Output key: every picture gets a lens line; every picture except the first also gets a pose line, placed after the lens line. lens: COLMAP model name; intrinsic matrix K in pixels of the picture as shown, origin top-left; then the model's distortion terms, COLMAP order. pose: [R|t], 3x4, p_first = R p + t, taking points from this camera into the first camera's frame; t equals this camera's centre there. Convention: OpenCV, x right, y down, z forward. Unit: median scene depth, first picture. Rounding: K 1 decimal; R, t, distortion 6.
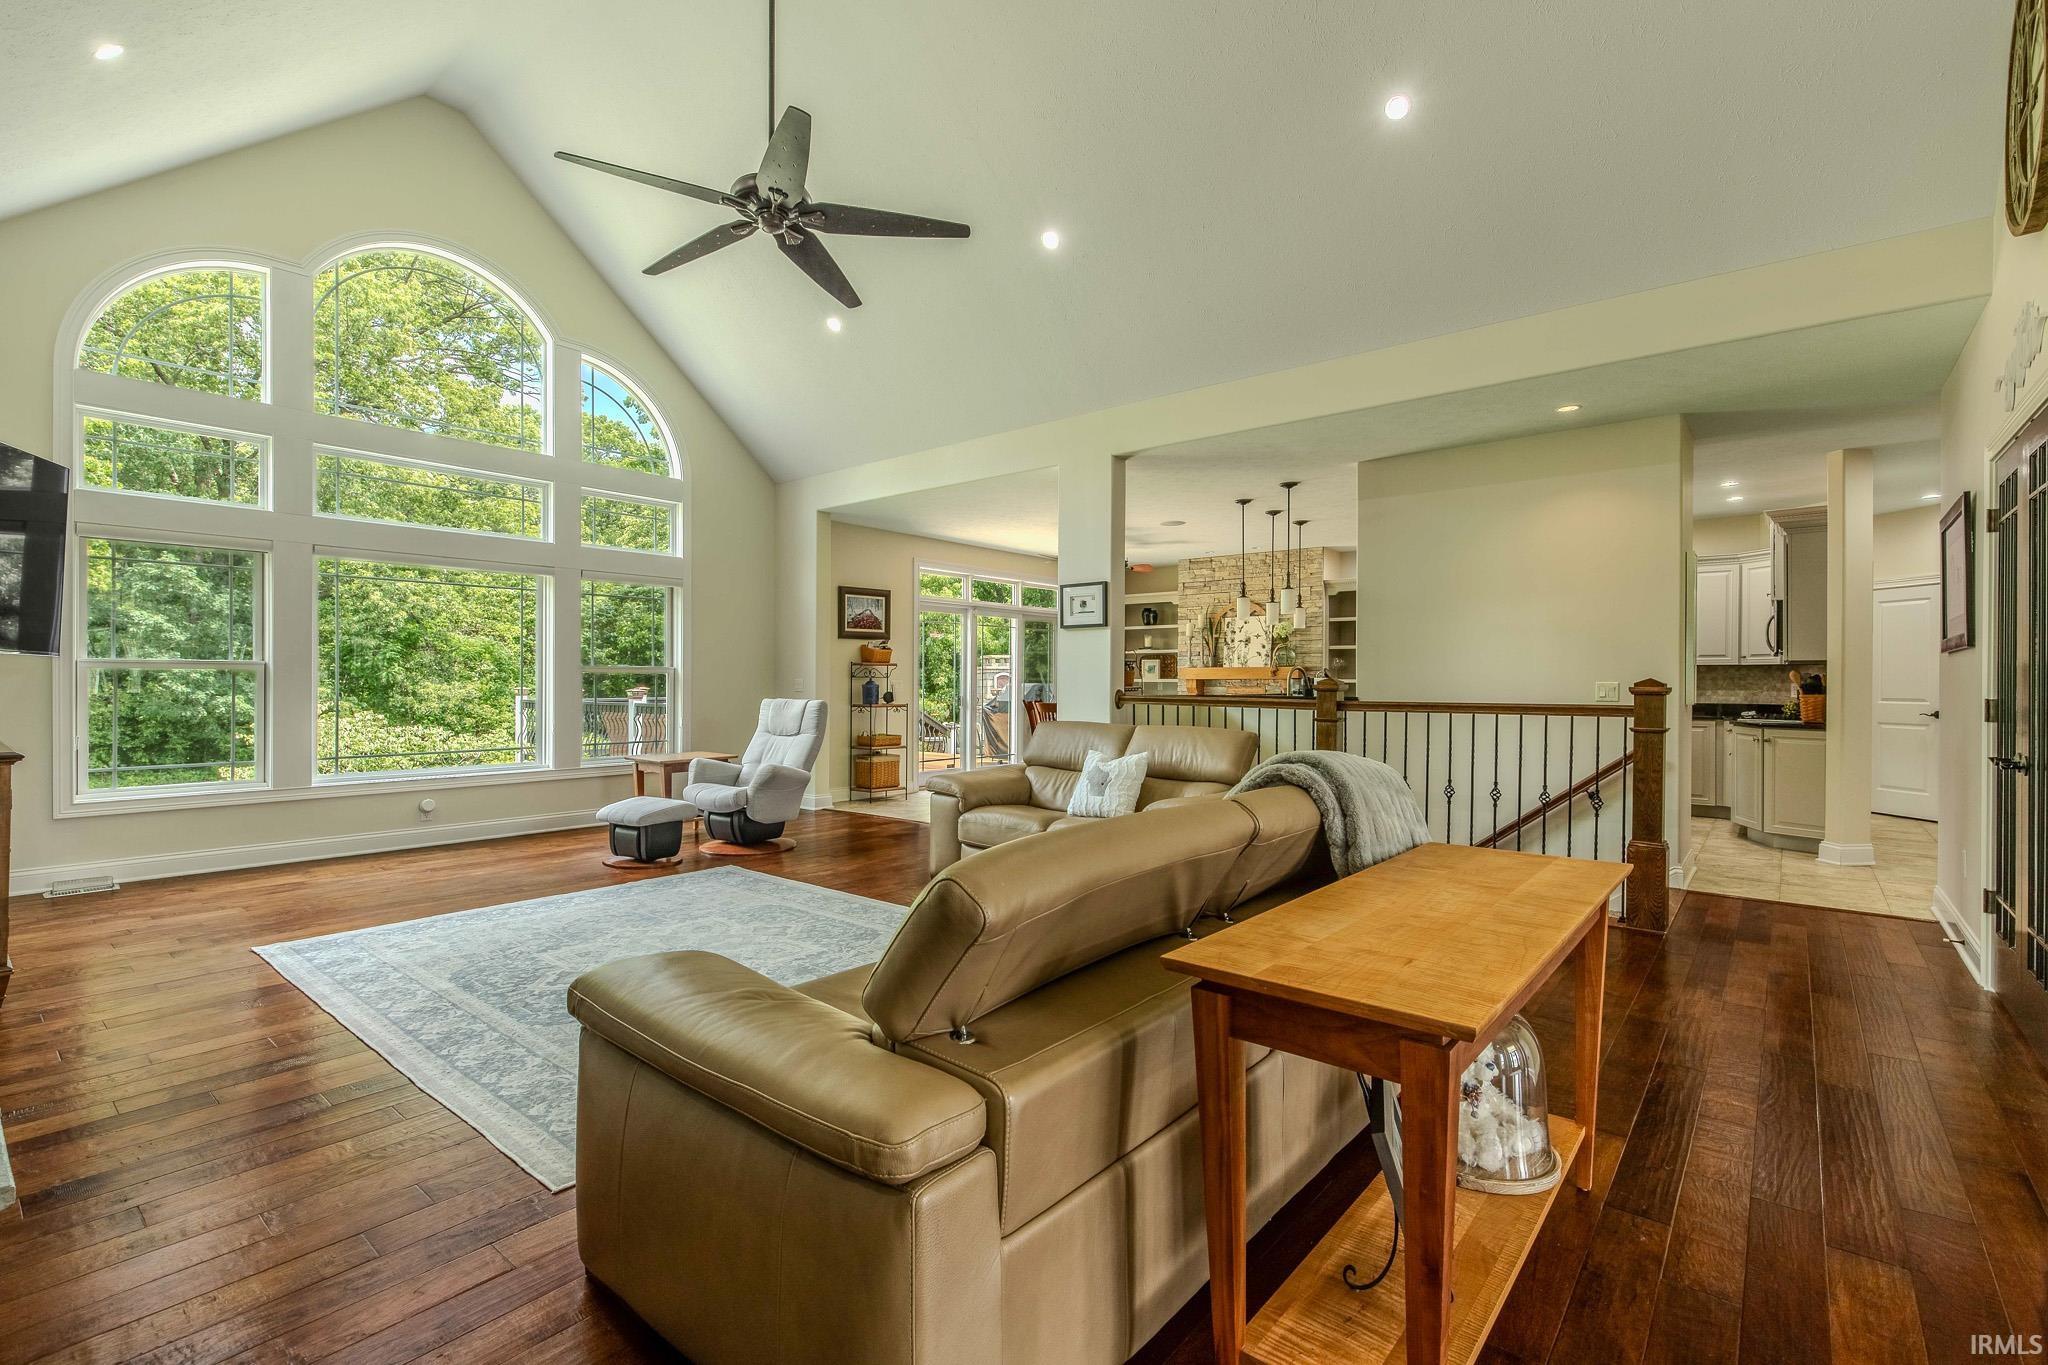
lens RADIAL K [[927.2, 0, 1020.2], [0, 927.2, 683.3], [0, 0, 1]] dist [0.003270, -0.000406]
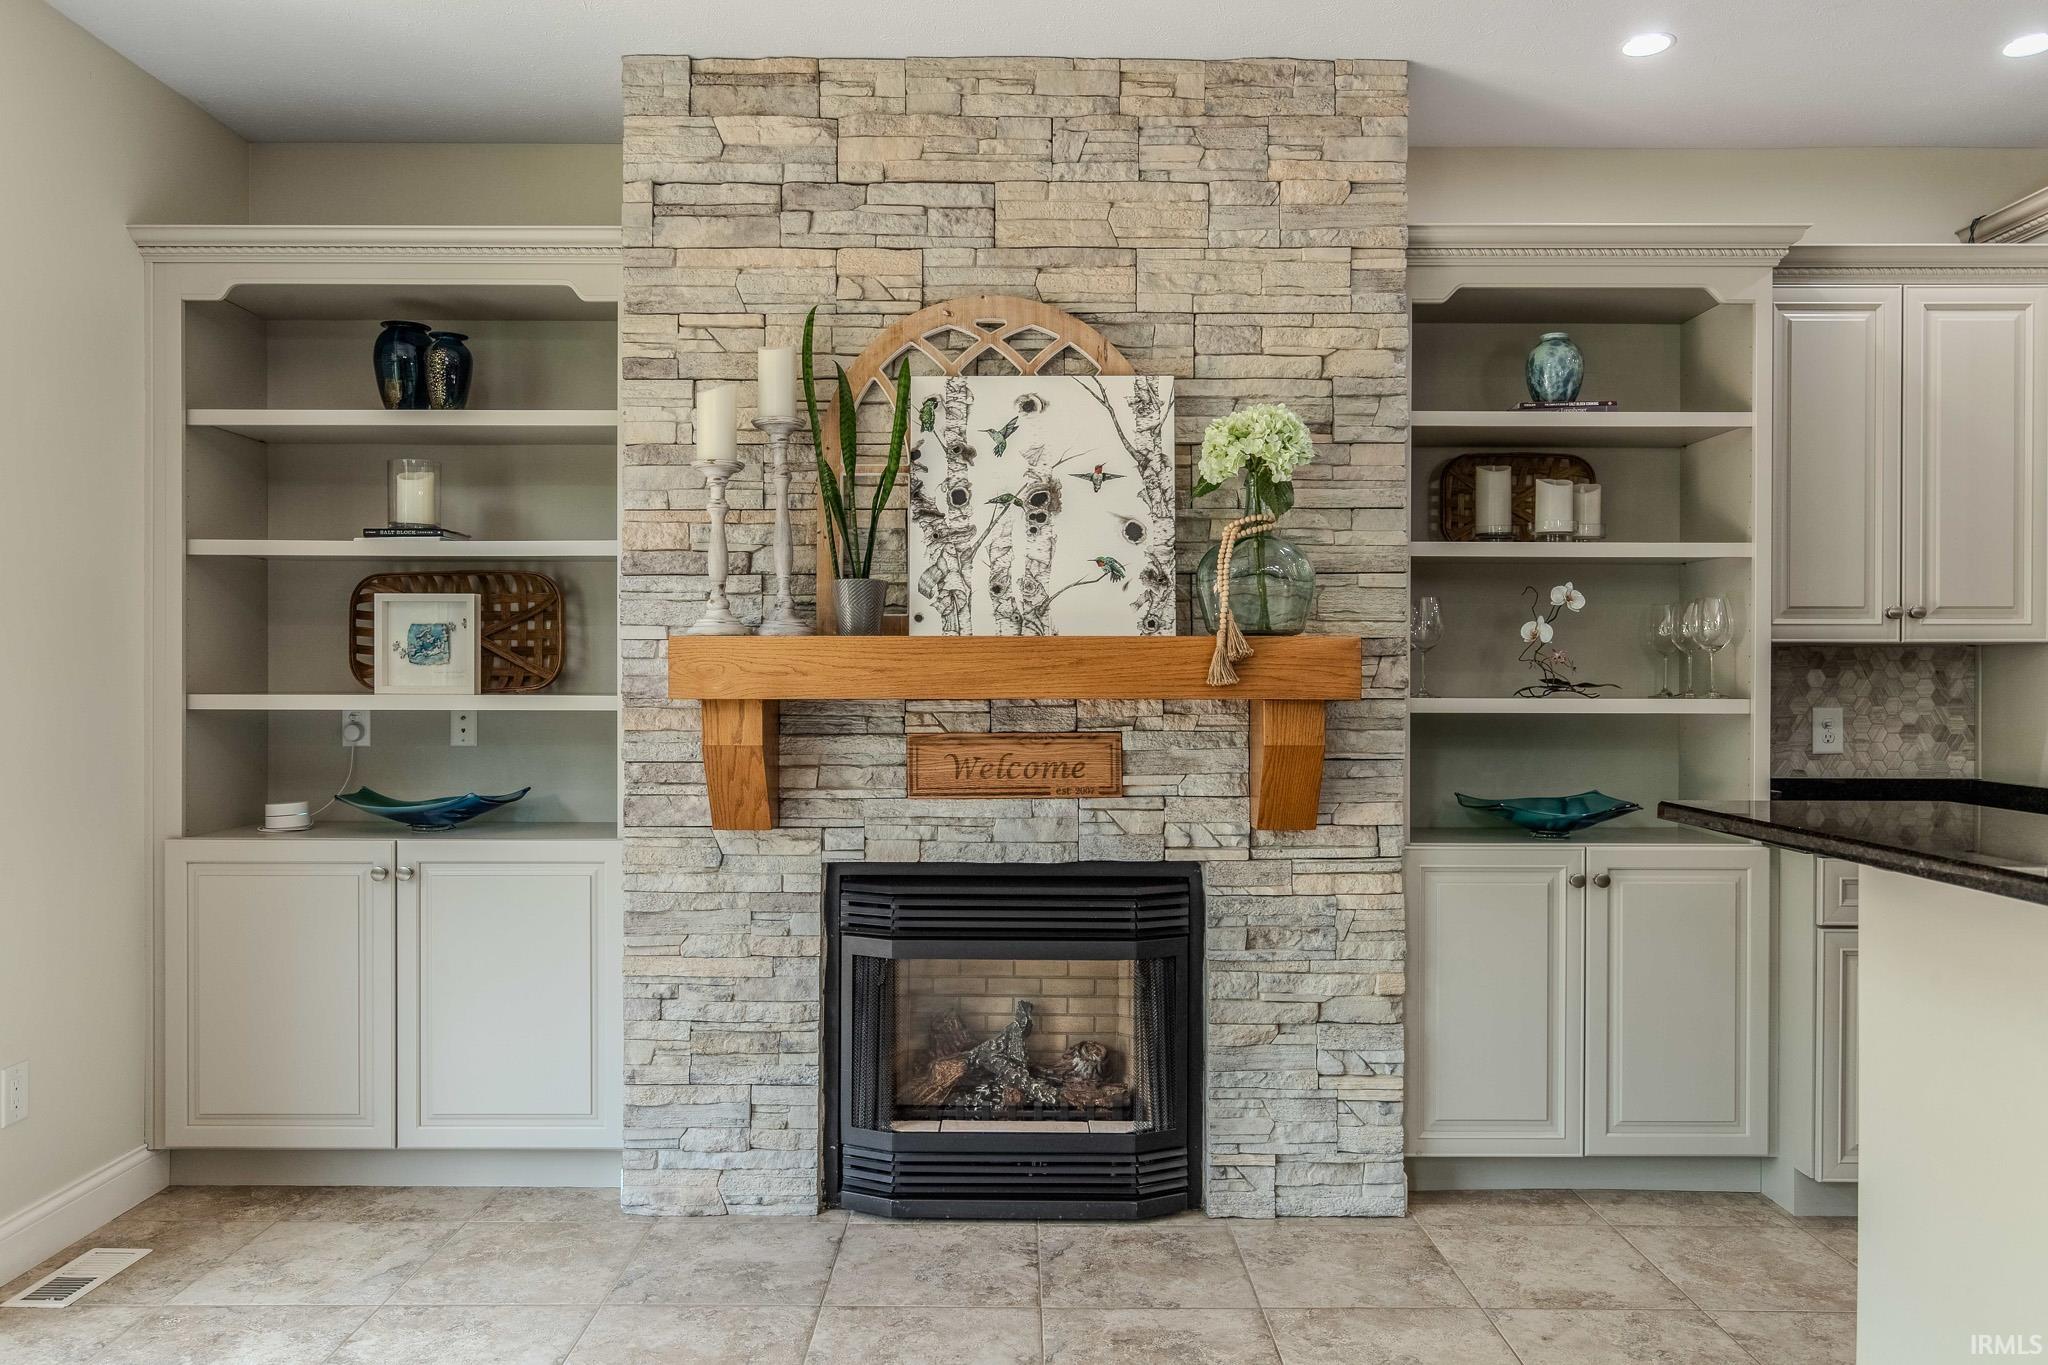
lens RADIAL K [[1420.2, 0, 1017.5], [0, 1420.2, 696.1], [0, 0, 1]] dist [0.004392, -0.006868]
pose [[0.762722, -0.009510, 0.646657, 0.046854], [0.002978, 0.999933, 0.011194, -0.007889], [-0.646720, -0.006612, 0.762699, 0.746208]]
